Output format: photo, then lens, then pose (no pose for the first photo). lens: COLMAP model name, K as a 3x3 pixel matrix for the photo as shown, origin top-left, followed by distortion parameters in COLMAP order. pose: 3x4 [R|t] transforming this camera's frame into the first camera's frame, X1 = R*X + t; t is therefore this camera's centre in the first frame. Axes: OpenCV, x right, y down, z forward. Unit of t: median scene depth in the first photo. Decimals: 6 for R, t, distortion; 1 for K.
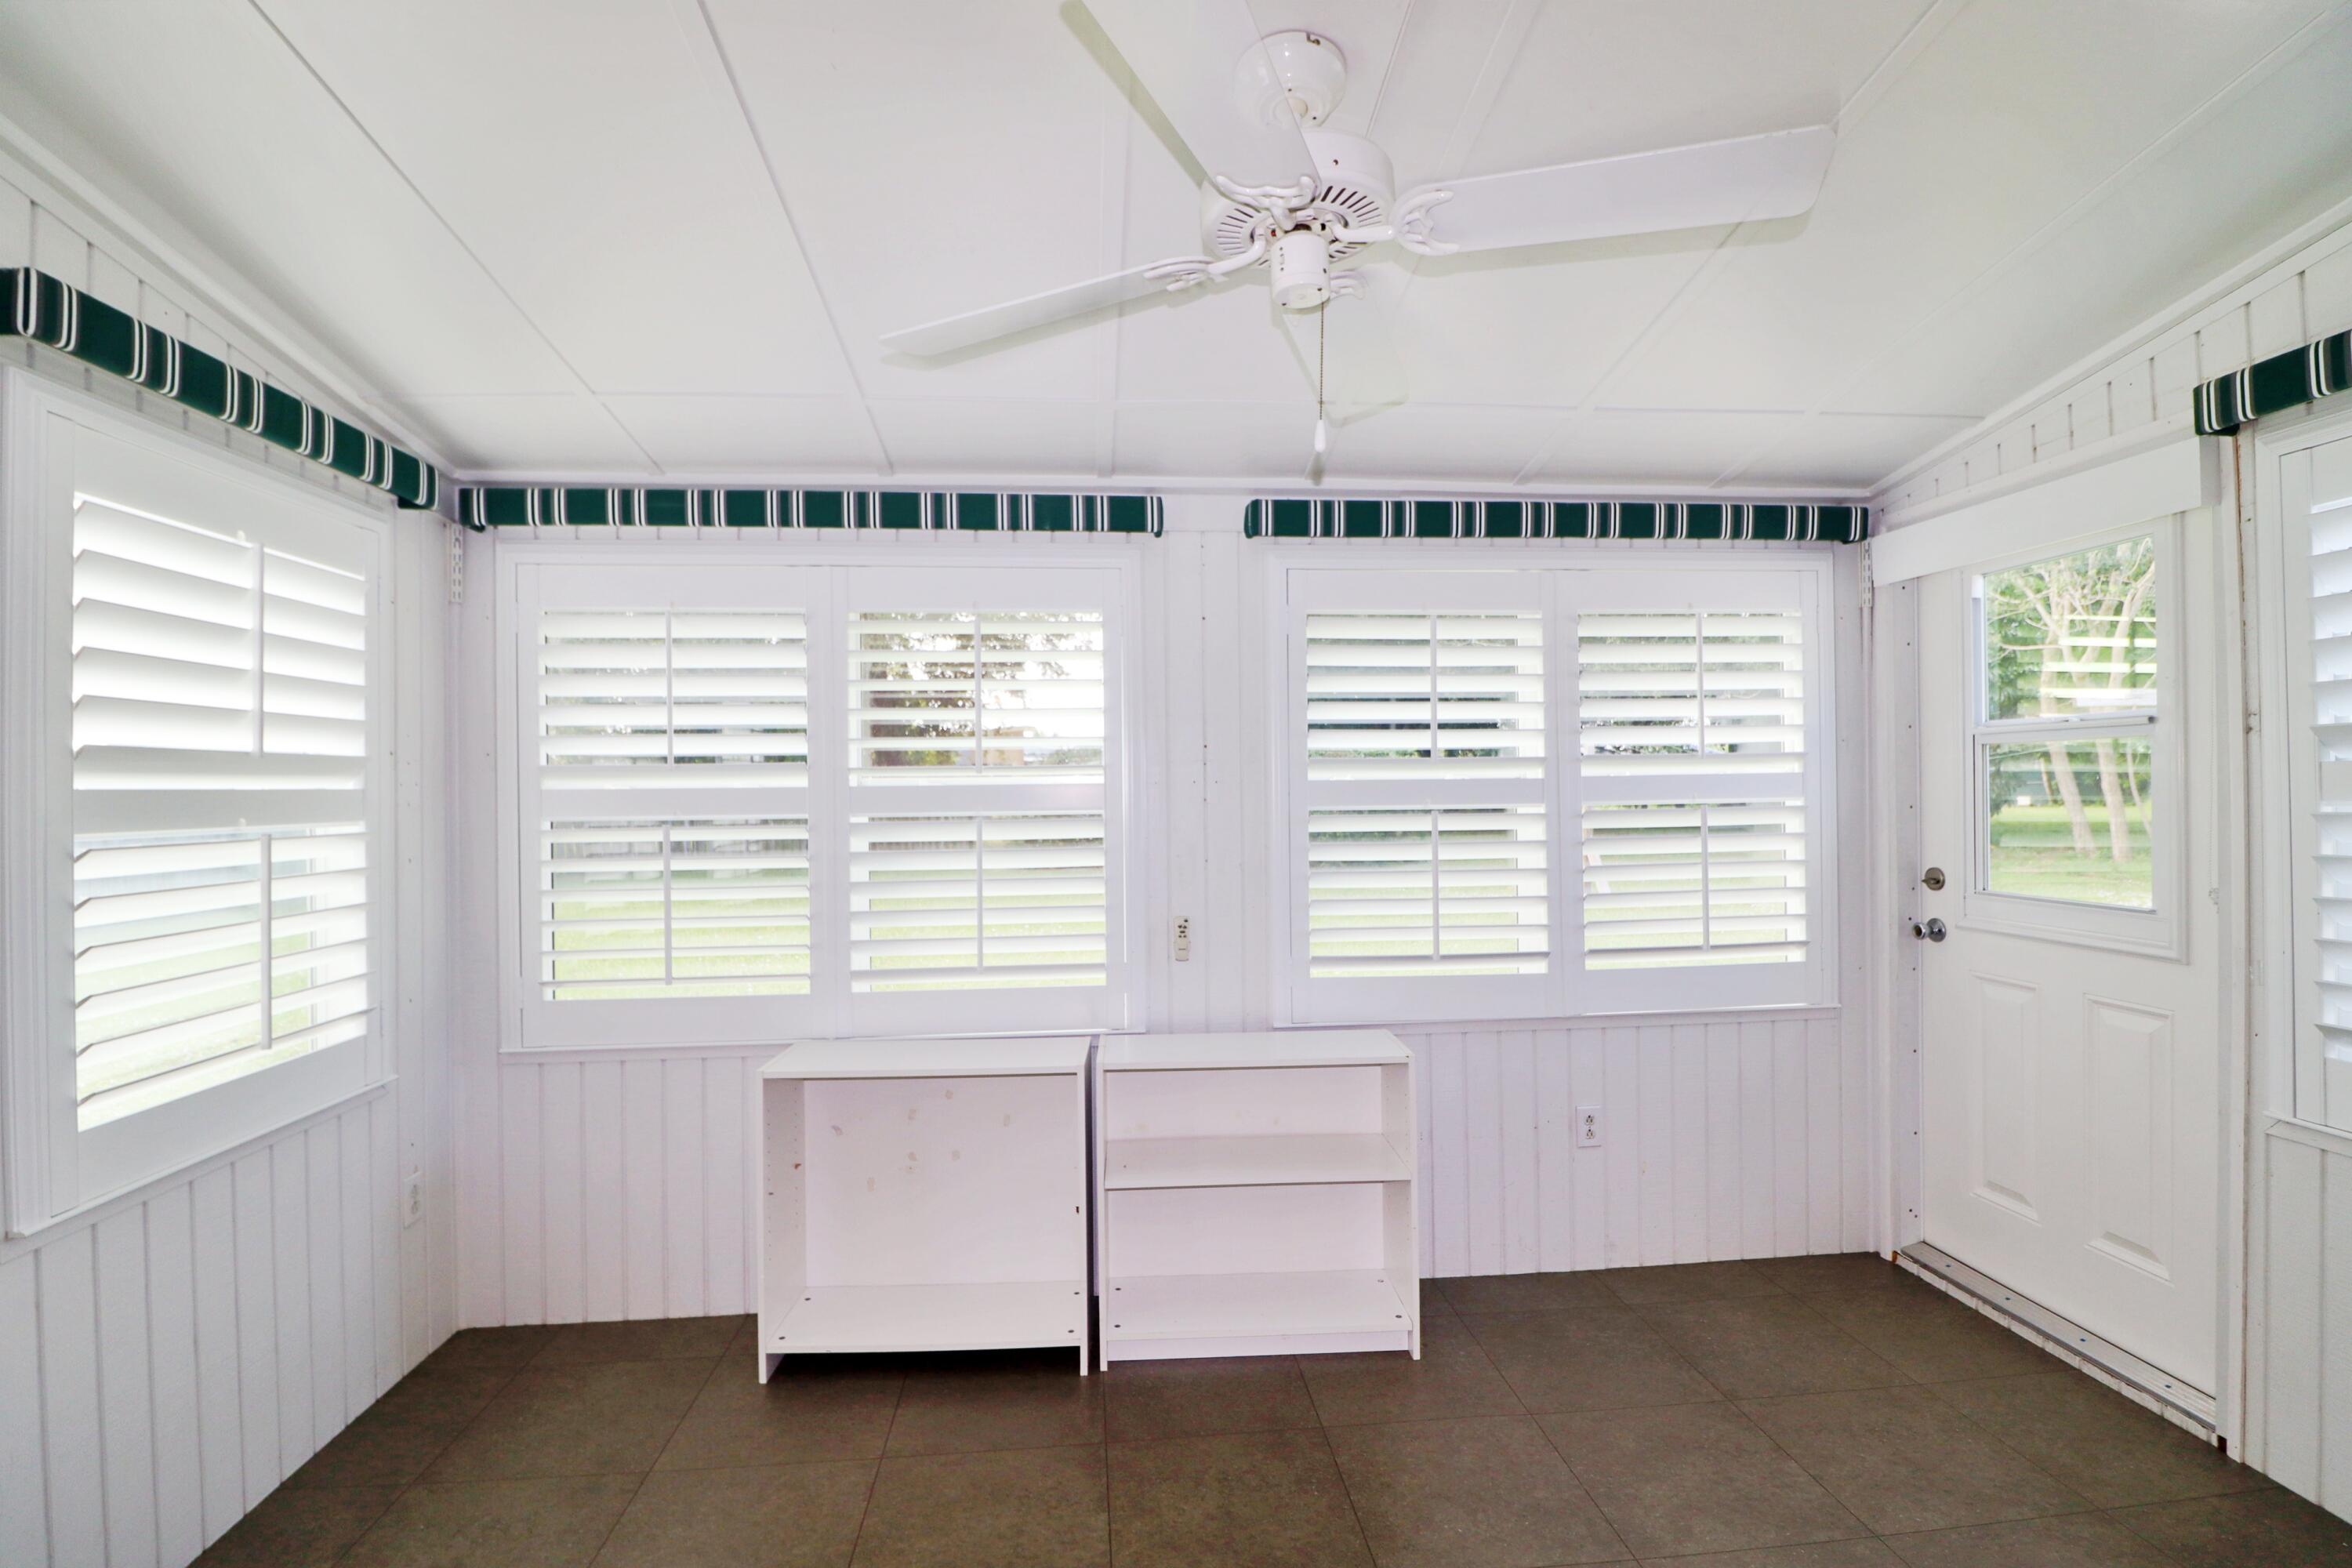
lens RADIAL K [[1101.6, 0, 1176.0], [0, 1101.6, 784.0], [0, 0, 1]] dist [-0.001652, -0.011666]
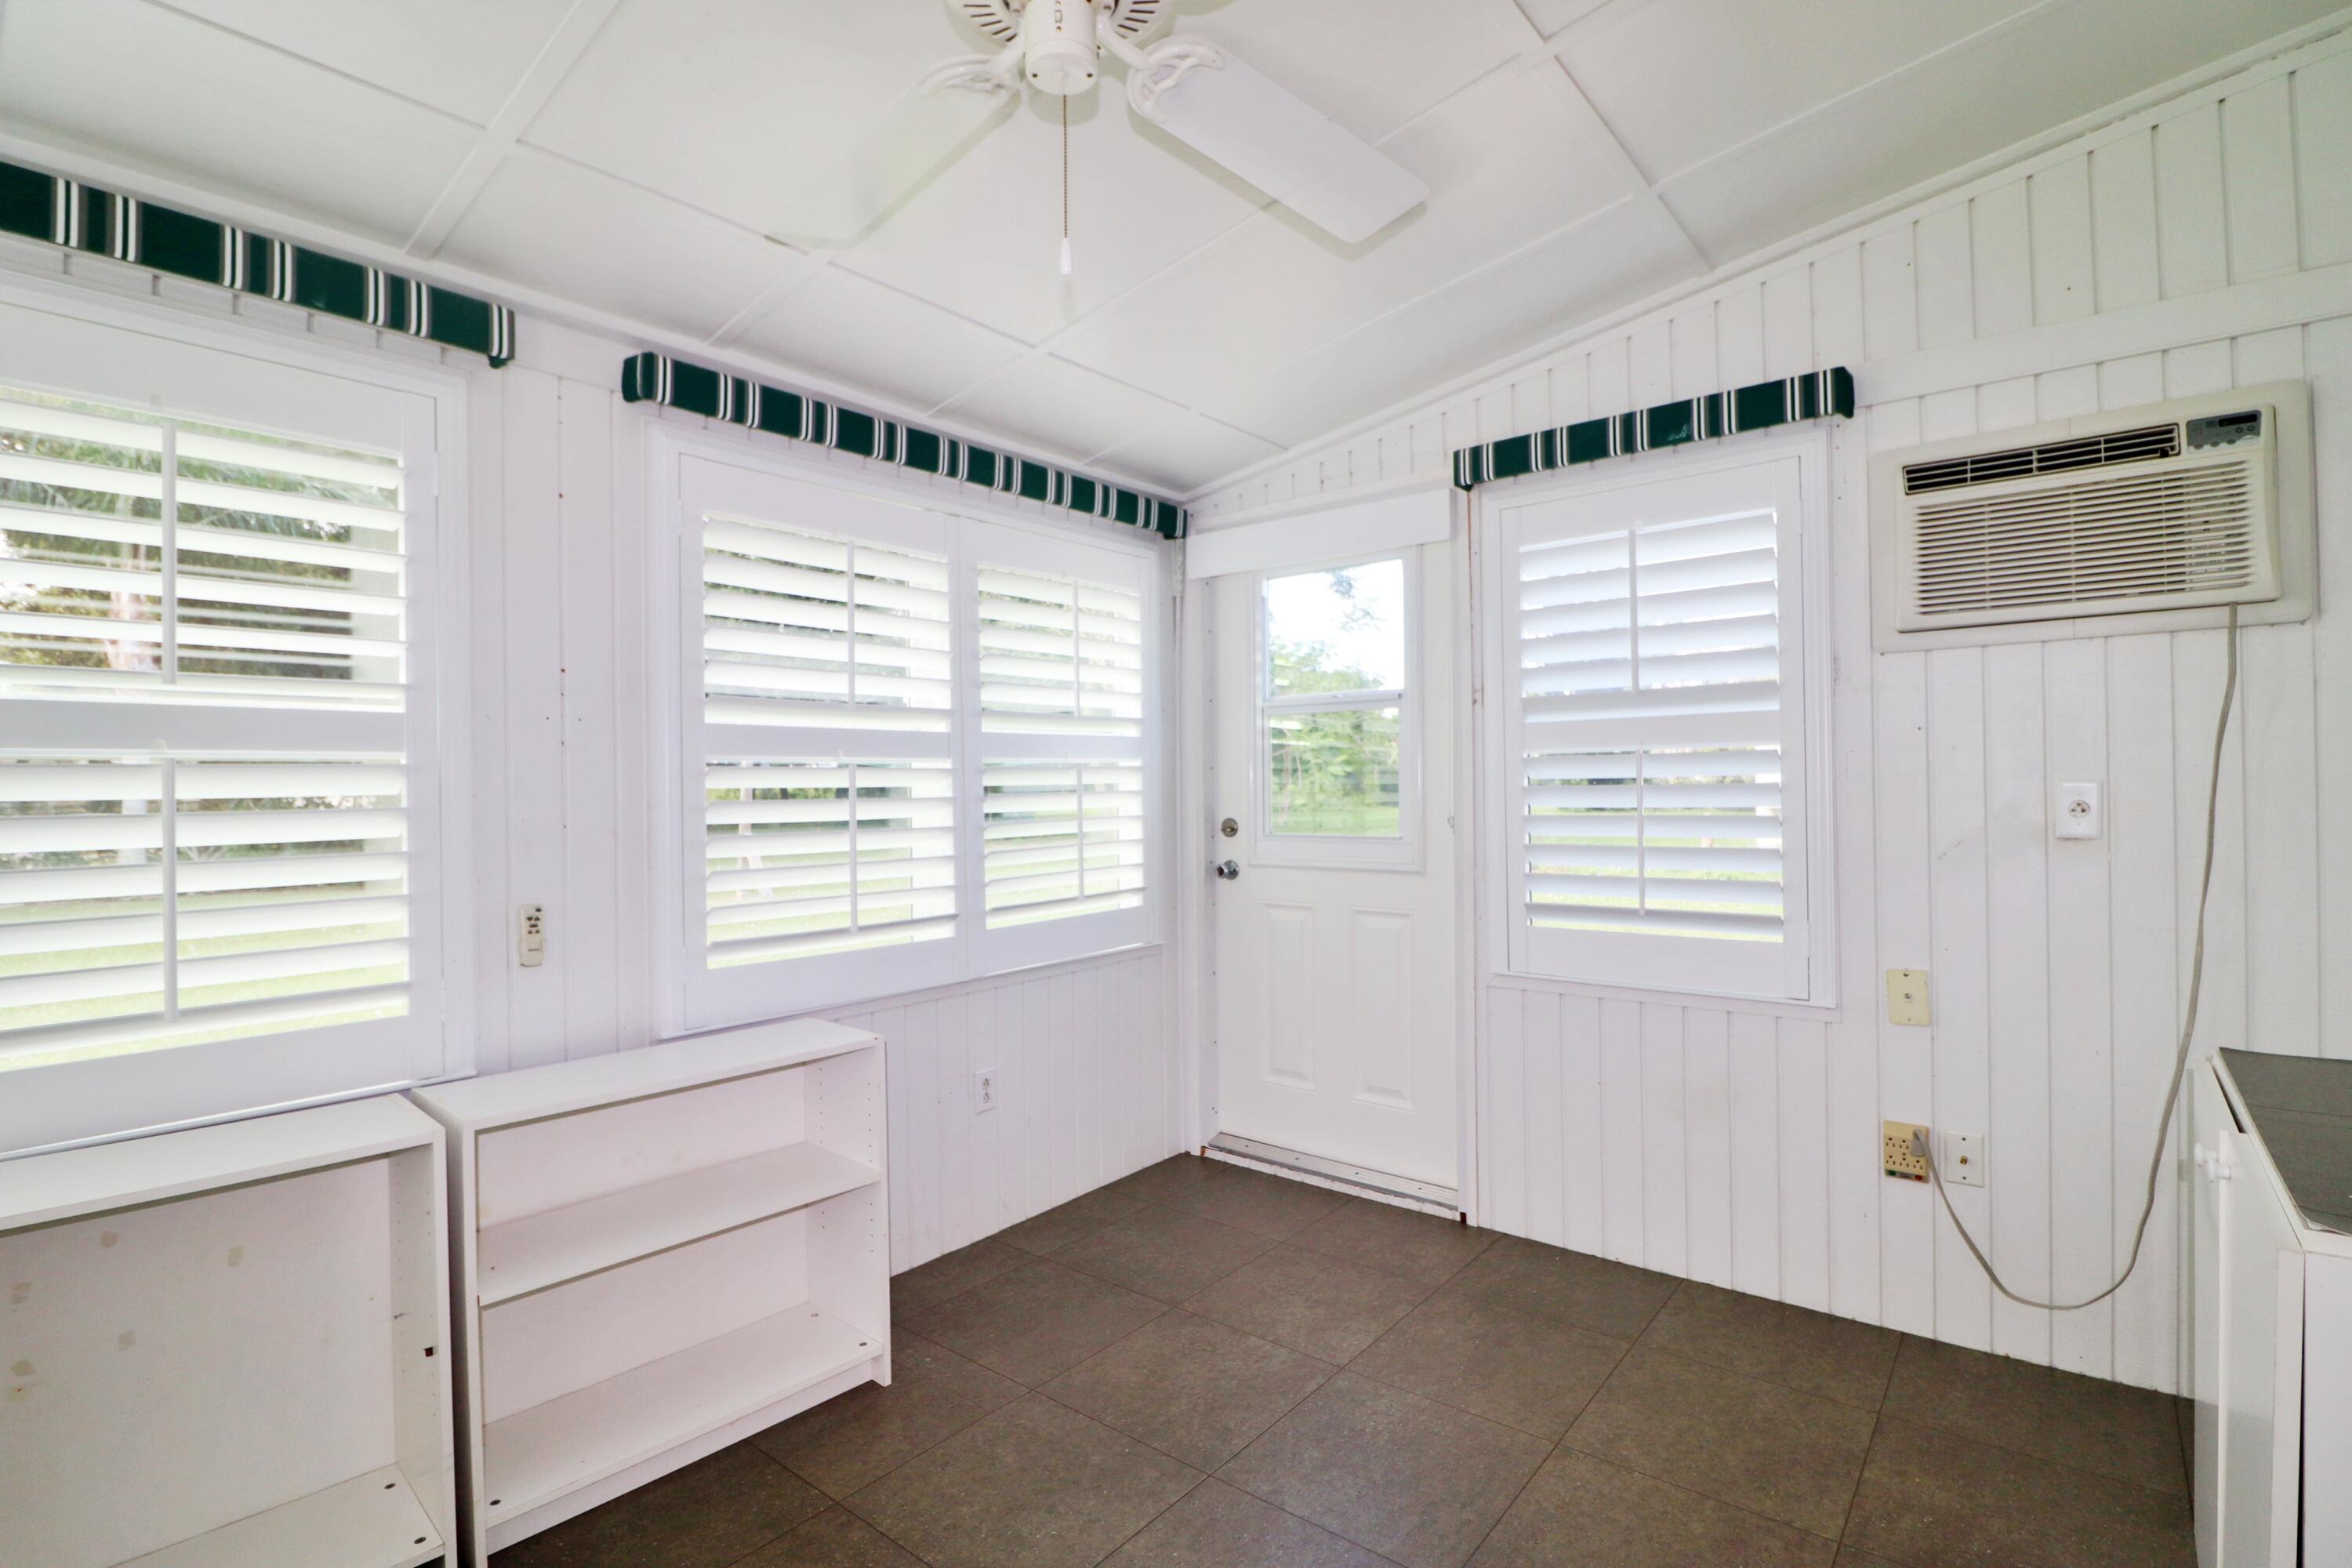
lens RADIAL K [[1101.6, 0, 1176.0], [0, 1101.6, 784.0], [0, 0, 1]] dist [-0.001652, -0.011666]
pose [[0.695104, 0.005201, 0.718890, -0.220875], [0.000483, 0.999970, -0.007702, 0.048533], [-0.718909, 0.005701, 0.695081, 0.203290]]
